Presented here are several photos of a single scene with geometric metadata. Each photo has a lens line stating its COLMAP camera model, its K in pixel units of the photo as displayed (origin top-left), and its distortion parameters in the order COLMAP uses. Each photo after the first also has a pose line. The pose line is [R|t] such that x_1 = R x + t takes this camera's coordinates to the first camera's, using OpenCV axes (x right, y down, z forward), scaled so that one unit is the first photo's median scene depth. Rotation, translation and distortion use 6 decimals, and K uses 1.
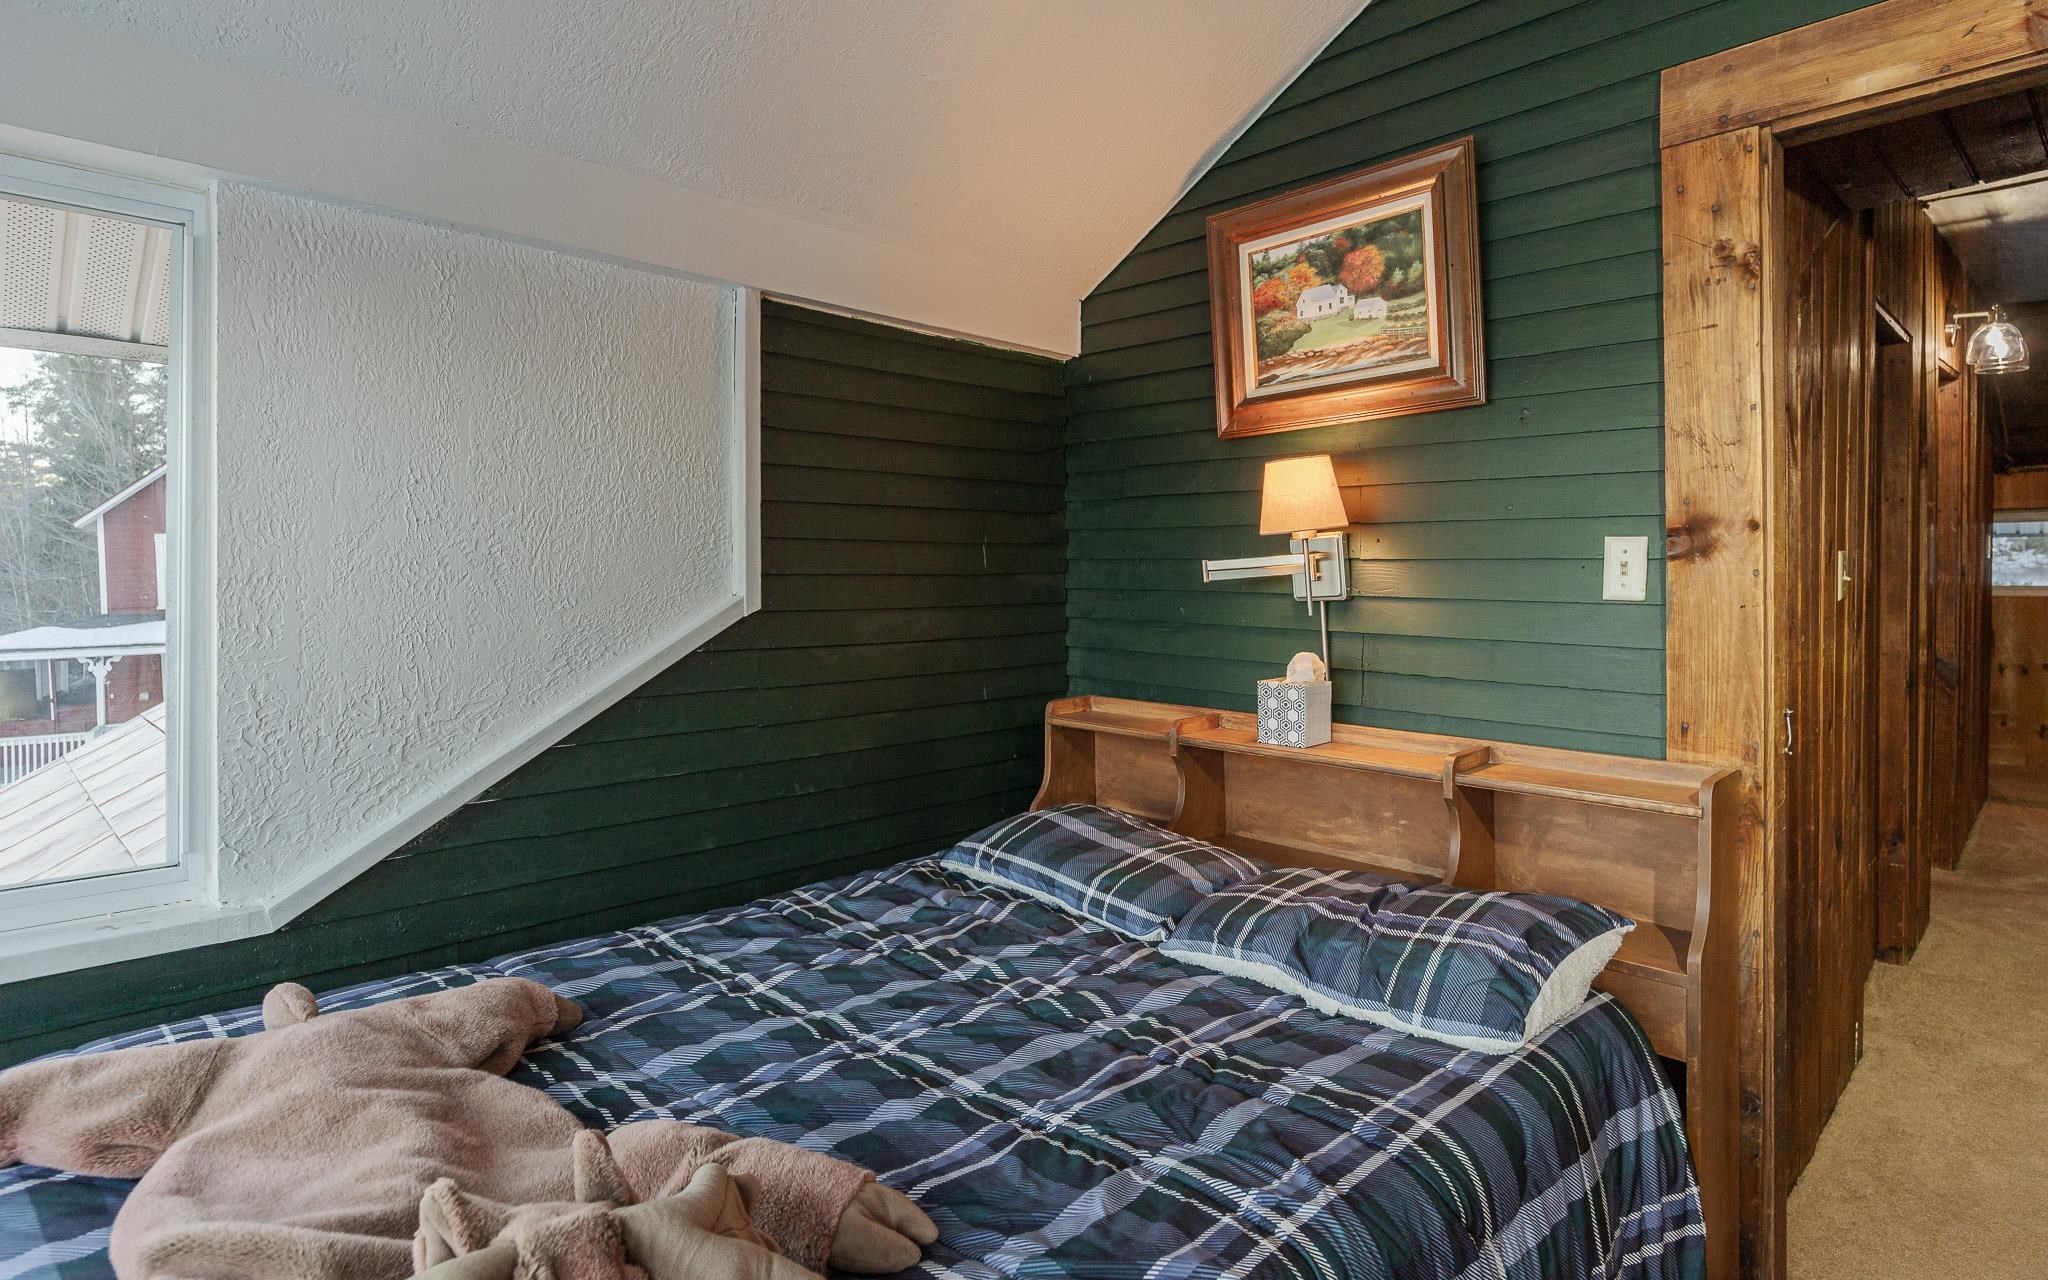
lens RADIAL K [[1102.8, 0, 1042.6], [0, 1102.8, 579.3], [0, 0, 1]] dist [-0.001156, -0.000579]
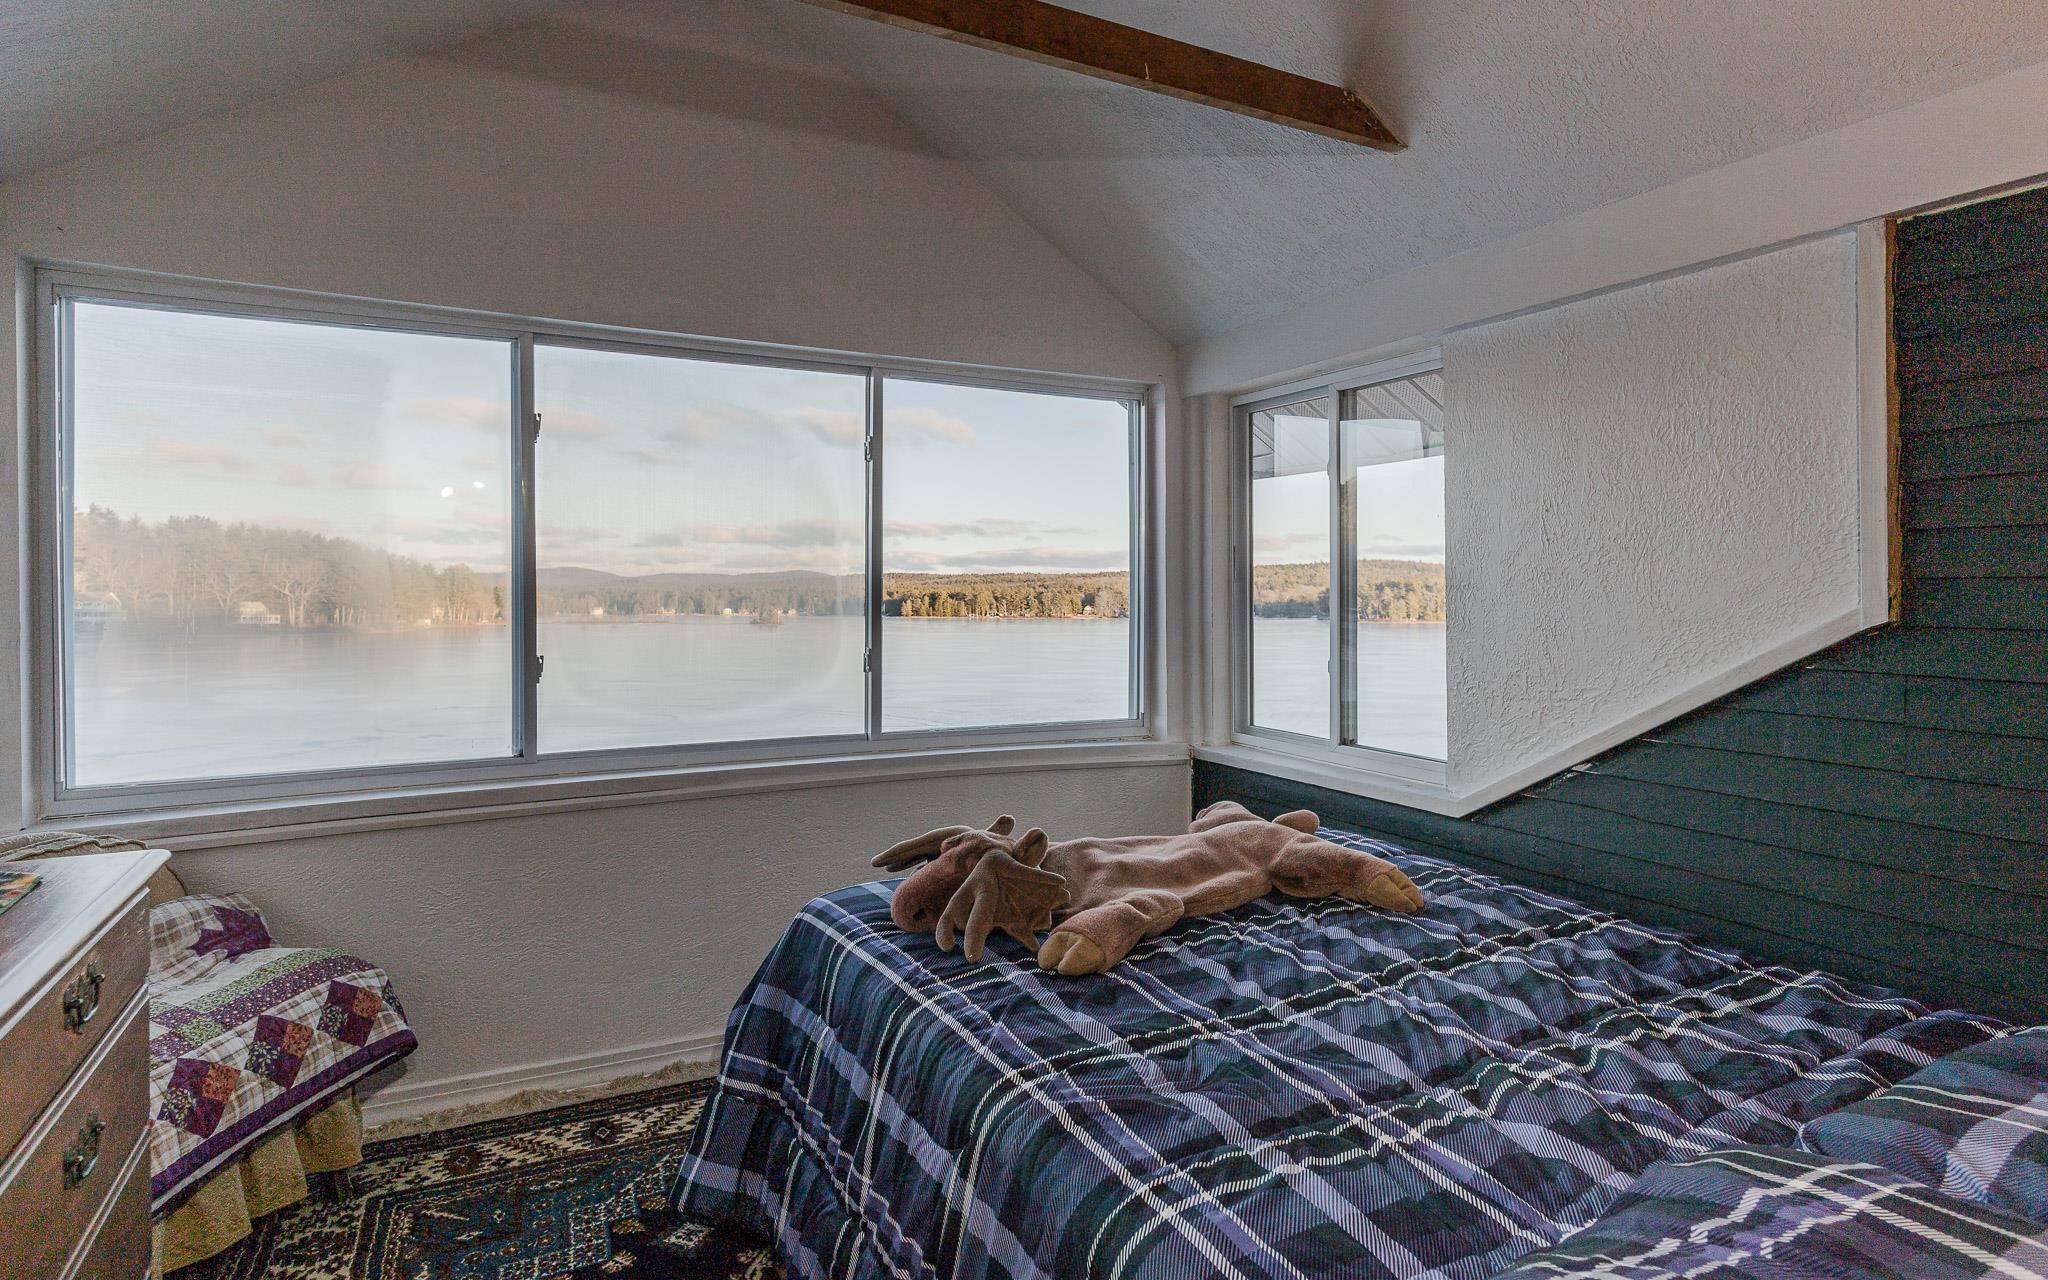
lens RADIAL K [[1102.8, 0, 1025.0], [0, 1102.8, 628.0], [0, 0, 1]] dist [-0.001156, -0.000579]
pose [[-0.321129, 0.032832, -0.946466, 1.052577], [0.001135, 0.999411, 0.034284, 0.004305], [0.947035, 0.009936, -0.320977, 1.034207]]
